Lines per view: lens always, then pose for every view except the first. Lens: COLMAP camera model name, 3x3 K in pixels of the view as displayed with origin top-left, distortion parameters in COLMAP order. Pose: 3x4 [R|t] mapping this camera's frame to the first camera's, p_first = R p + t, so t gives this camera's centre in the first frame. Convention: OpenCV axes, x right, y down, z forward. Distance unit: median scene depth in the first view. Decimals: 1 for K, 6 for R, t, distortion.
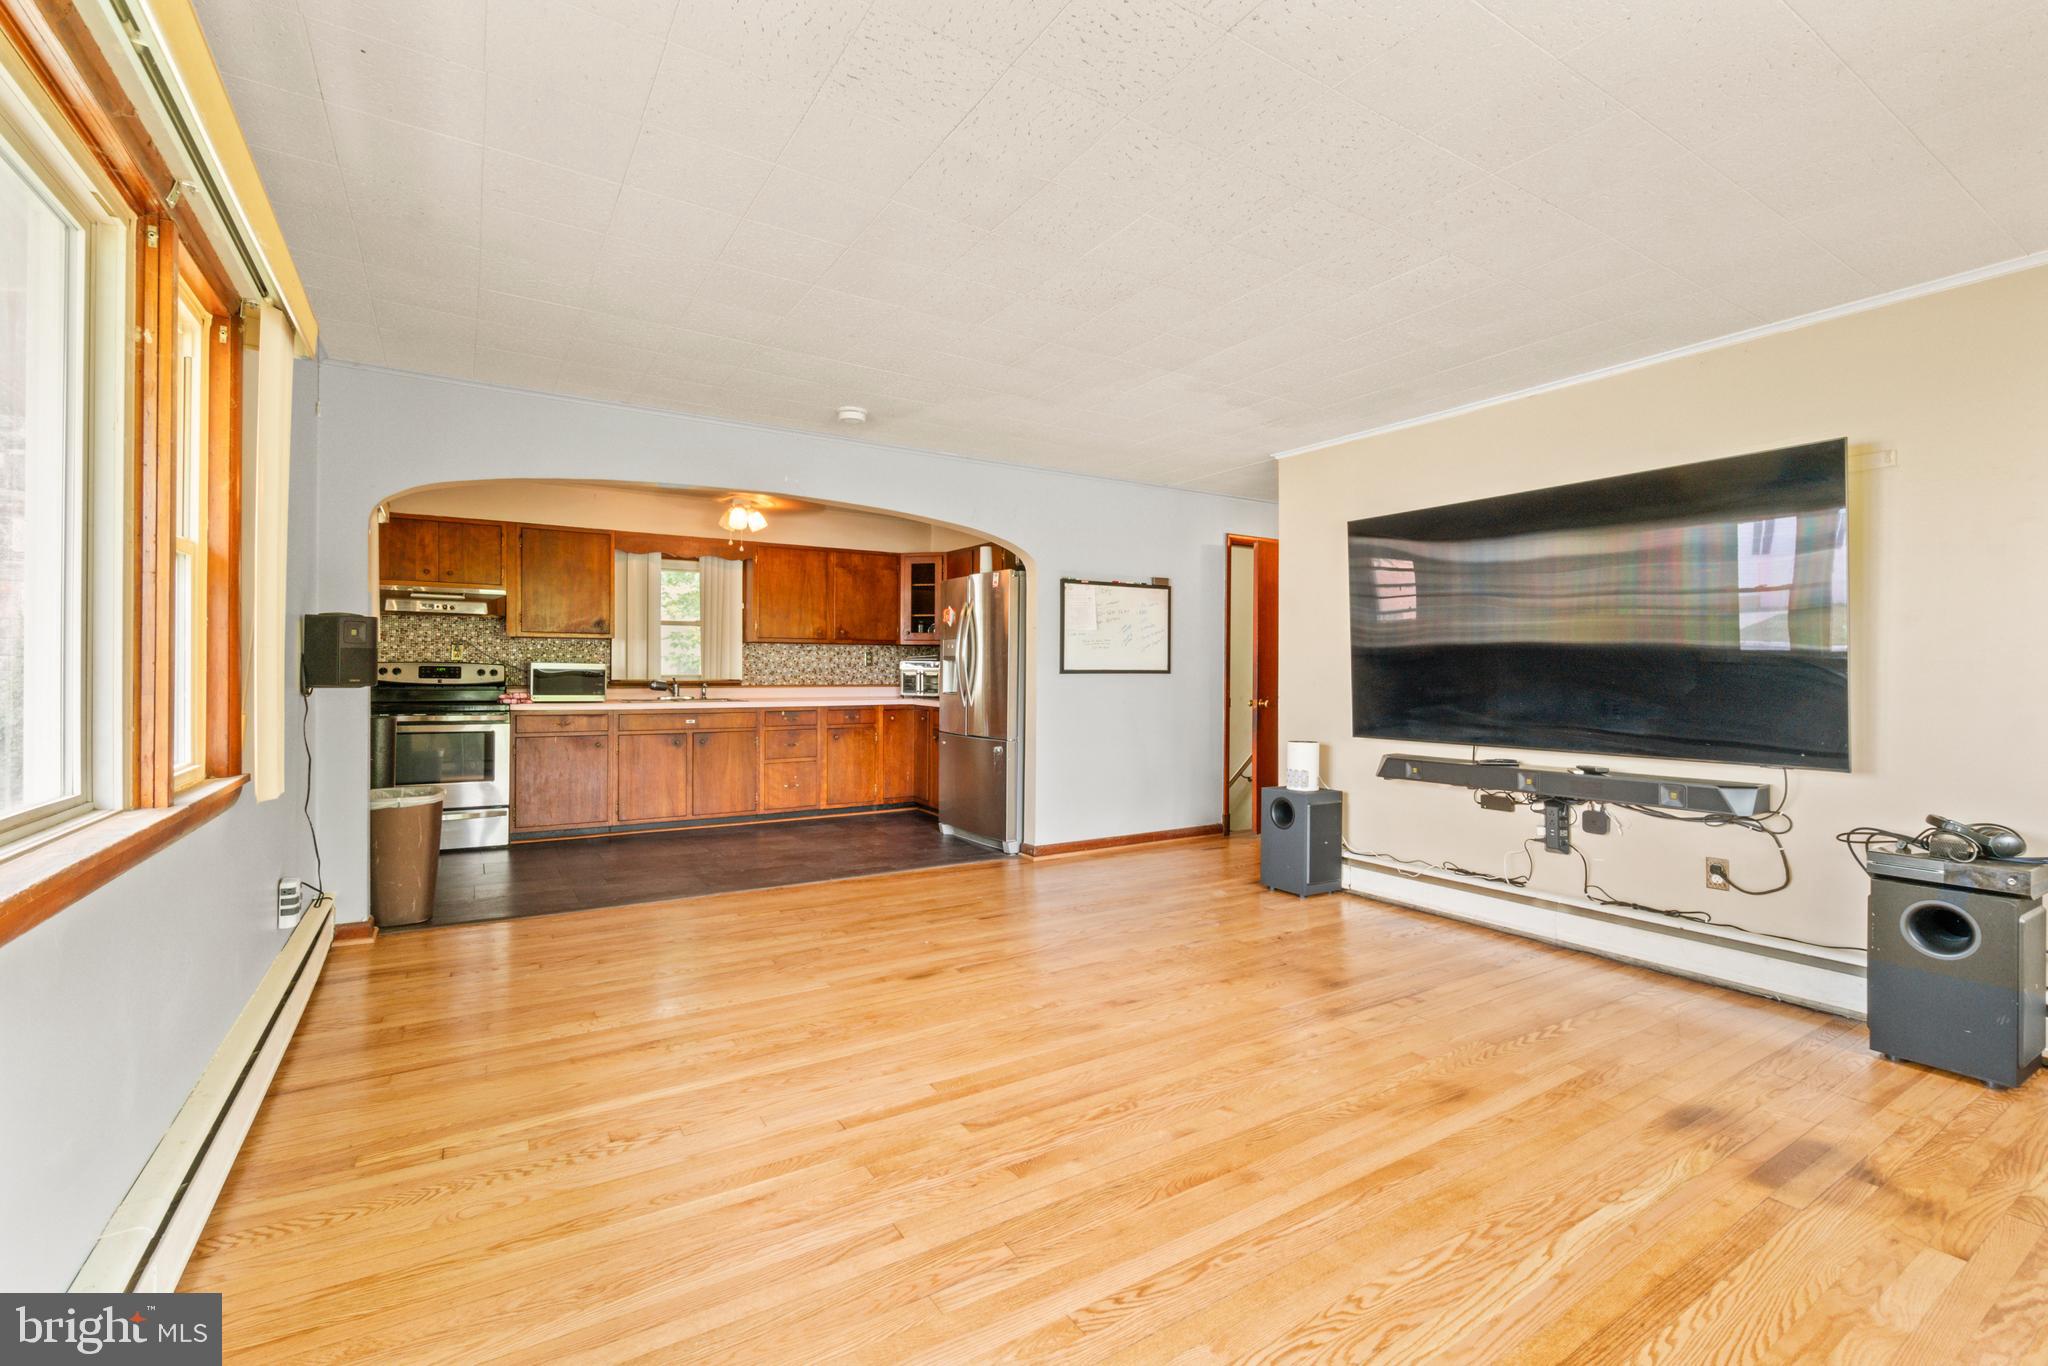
lens RADIAL K [[890.8, 0, 1016.9], [0, 890.8, 678.5], [0, 0, 1]] dist [-0.001849, -0.000092]
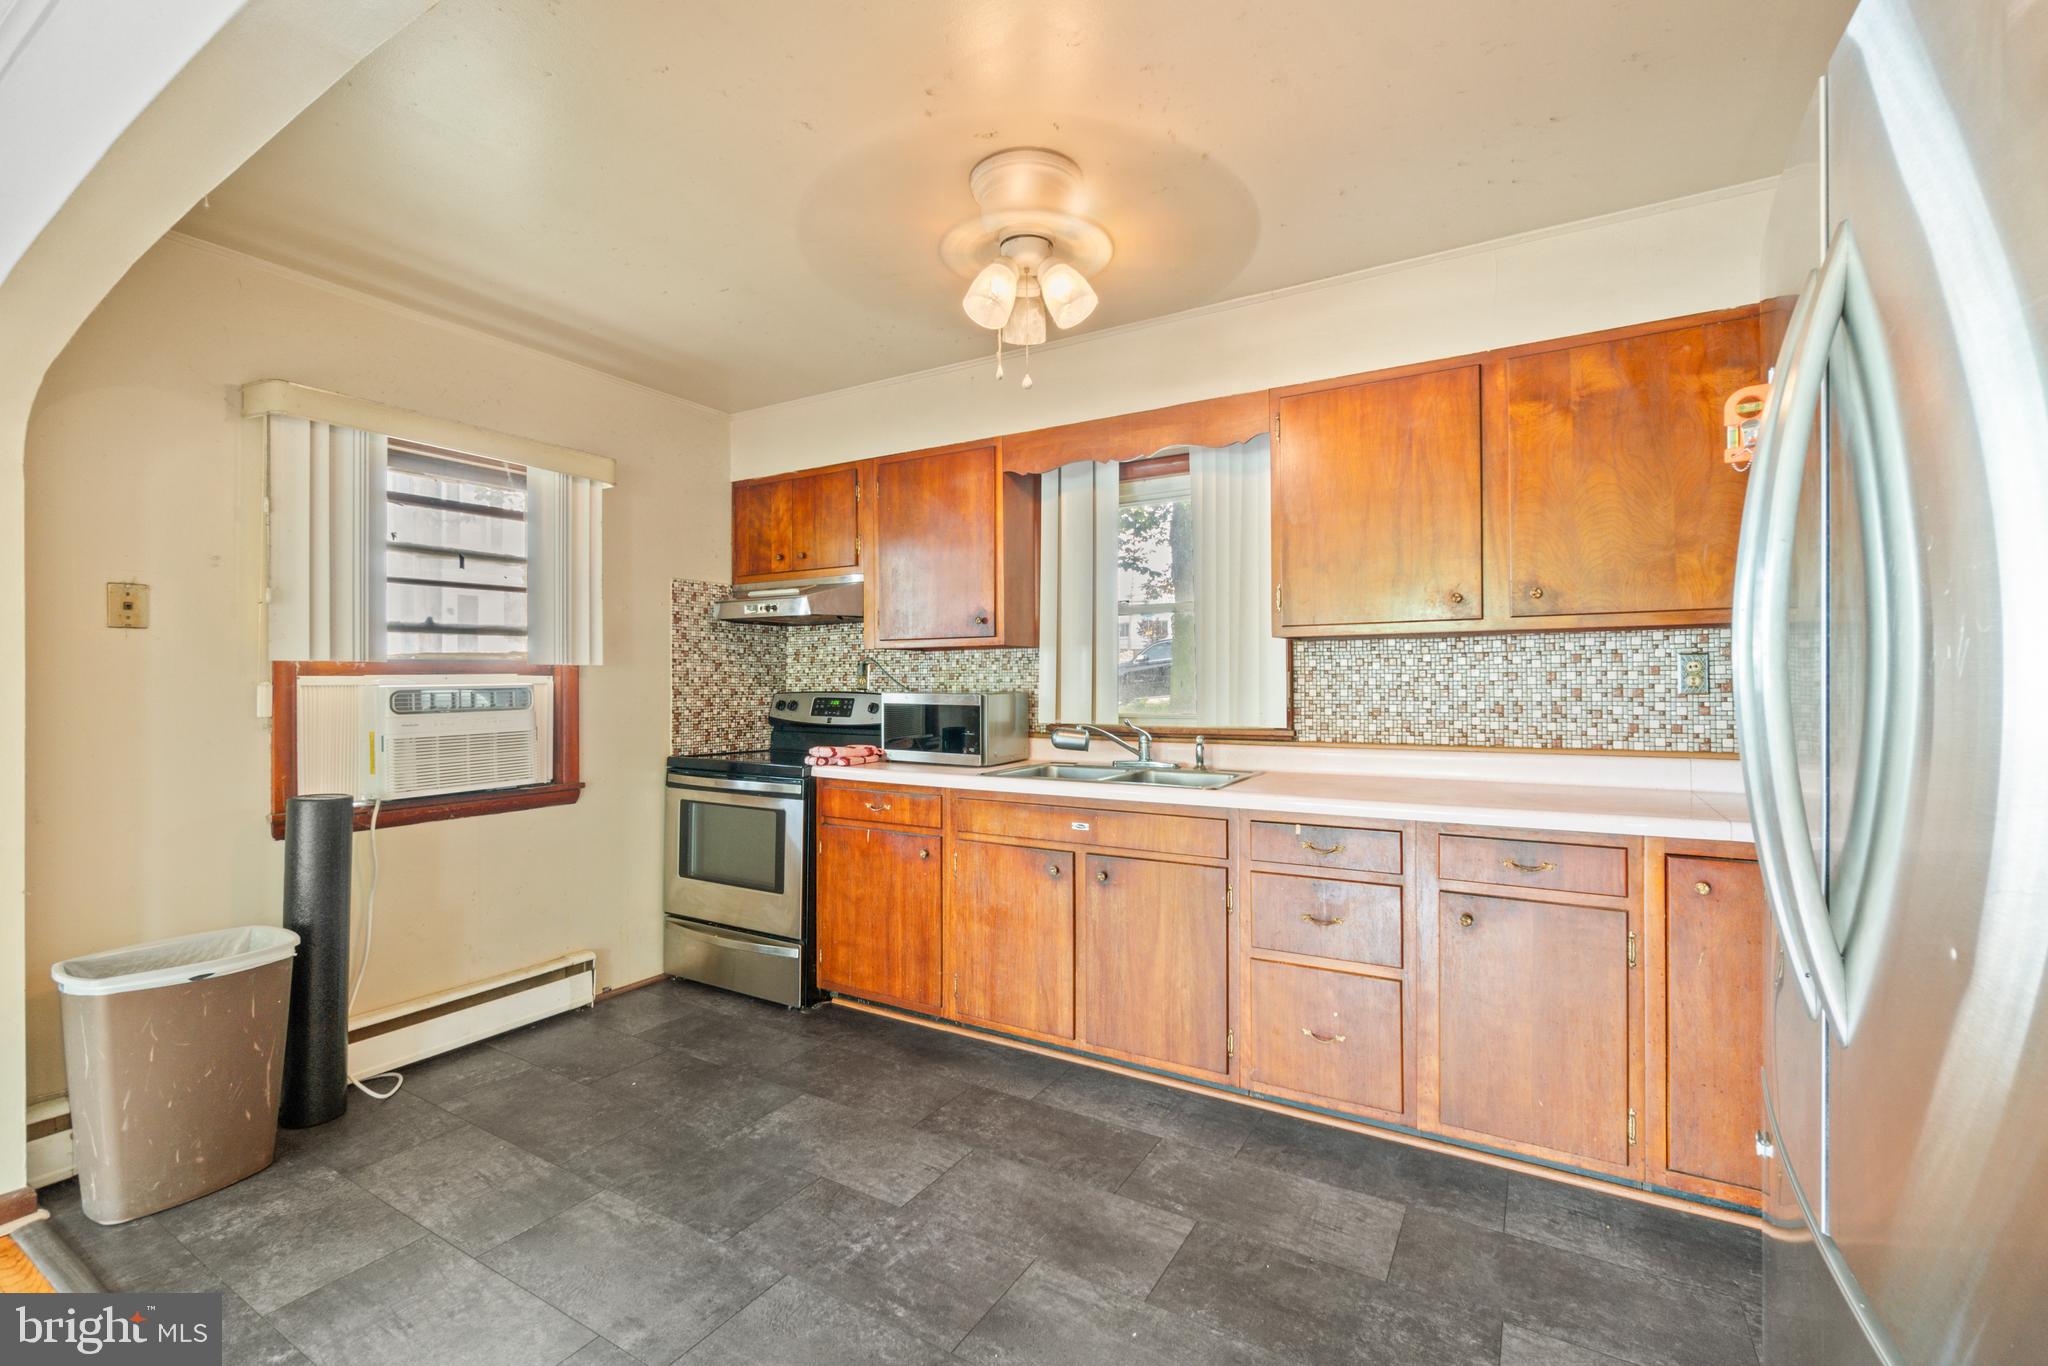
lens RADIAL K [[884.4, 0, 1024.0], [0, 884.4, 683.0], [0, 0, 1]] dist [-0.003837, -0.000220]
pose [[0.459953, -0.006930, -0.887916, 0.007836], [-0.000450, 0.999968, -0.008037, -0.019481], [0.887943, 0.004097, 0.459935, 0.802171]]
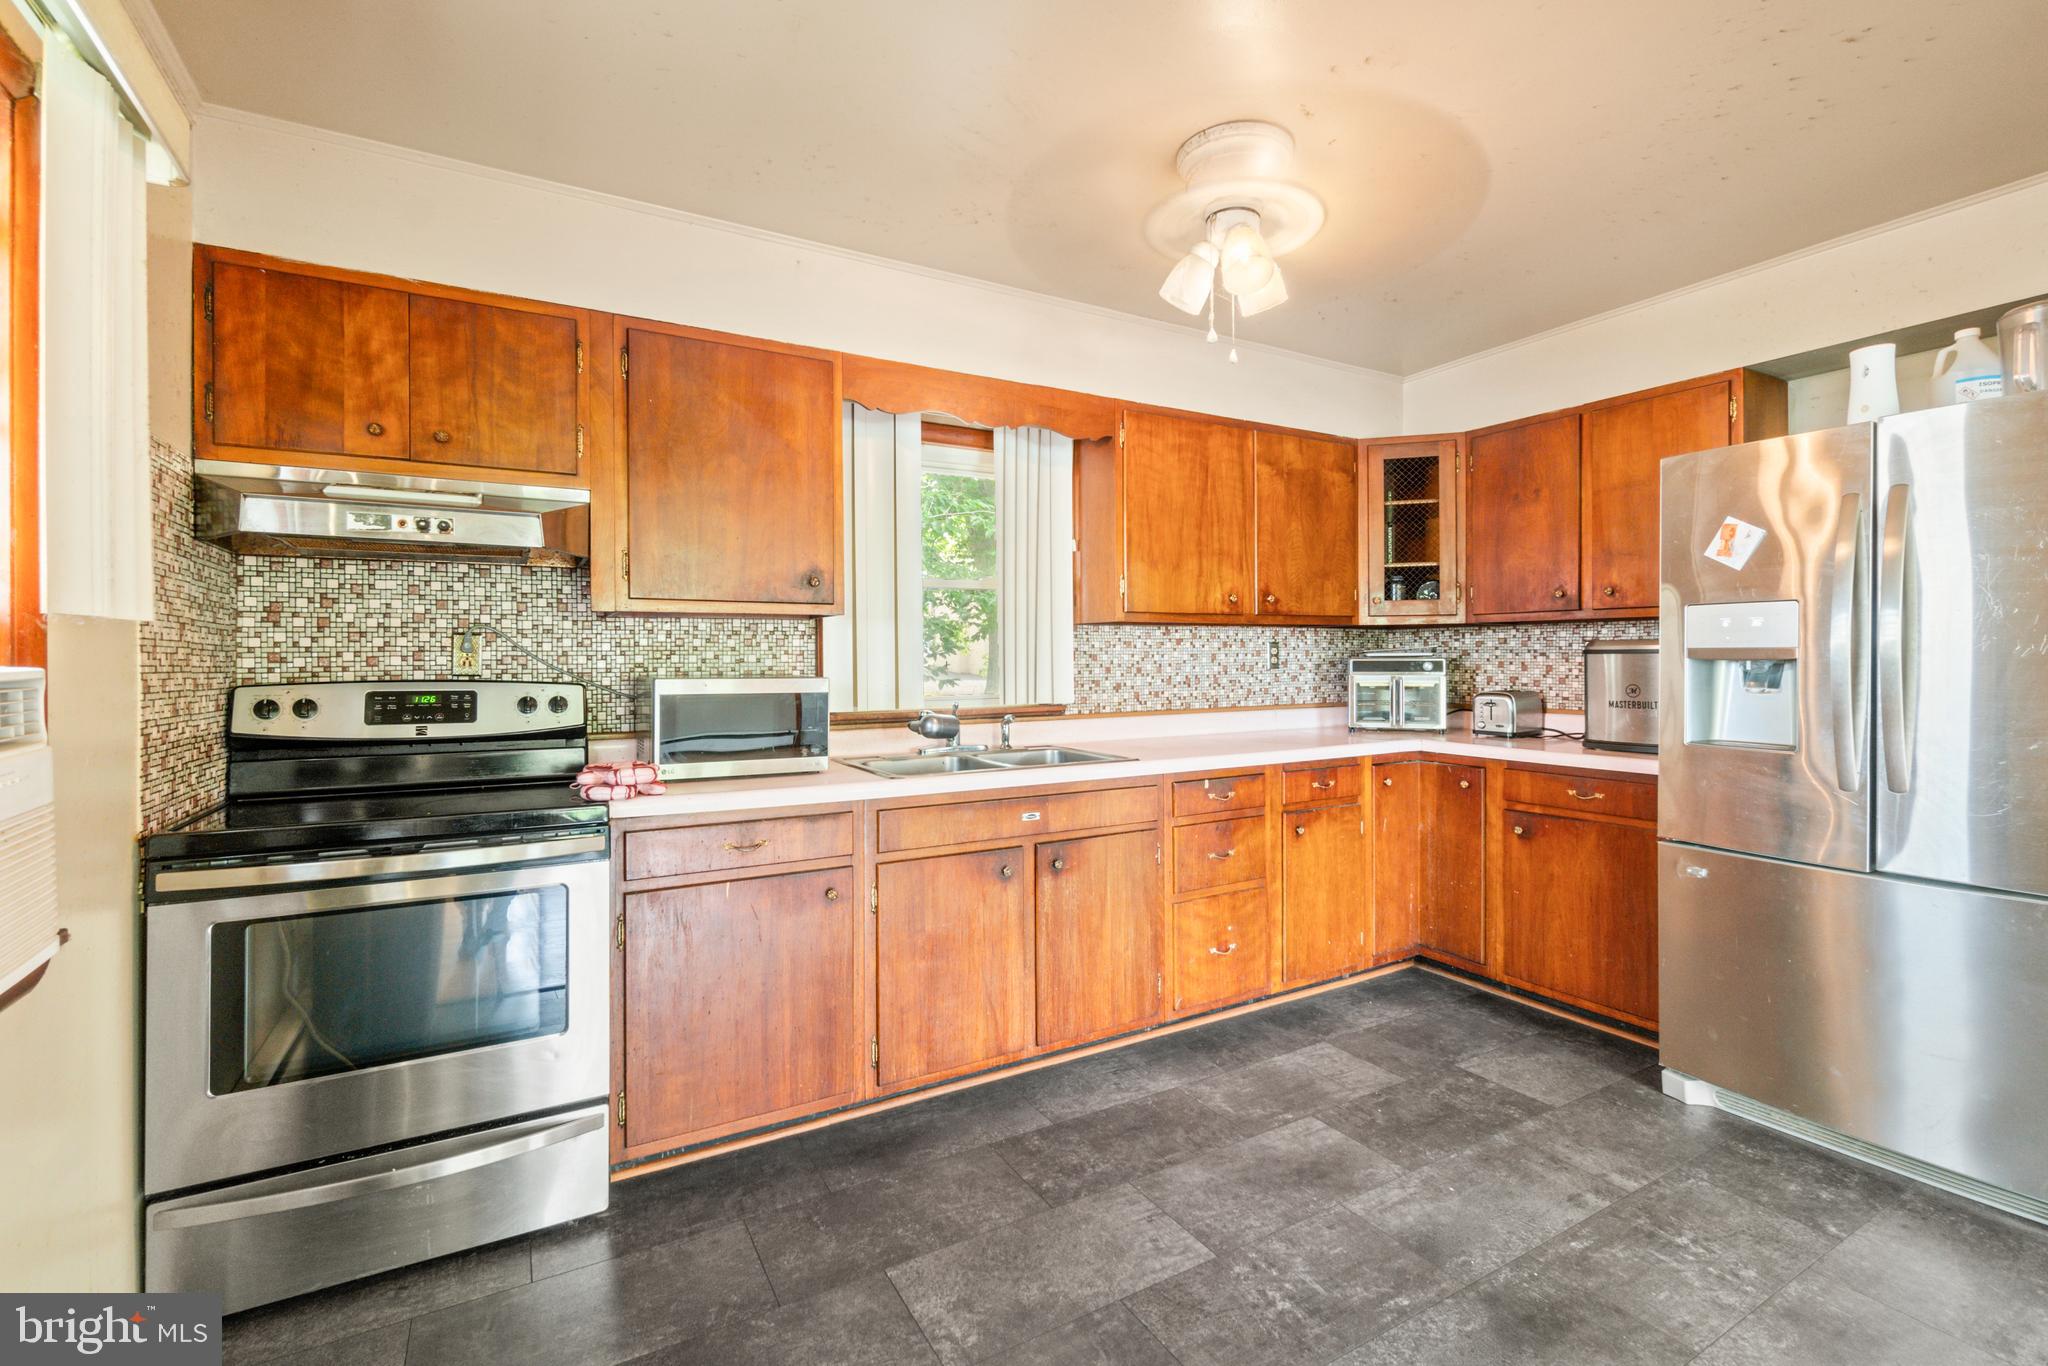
lens RADIAL K [[886.3, 0, 1011.8], [0, 886.3, 664.6], [0, 0, 1]] dist [-0.005597, 0.000321]
pose [[0.999032, -0.011940, -0.042333, -0.369669], [0.011813, 0.999925, -0.003259, -0.020684], [0.042369, 0.002755, 0.999098, 0.615821]]
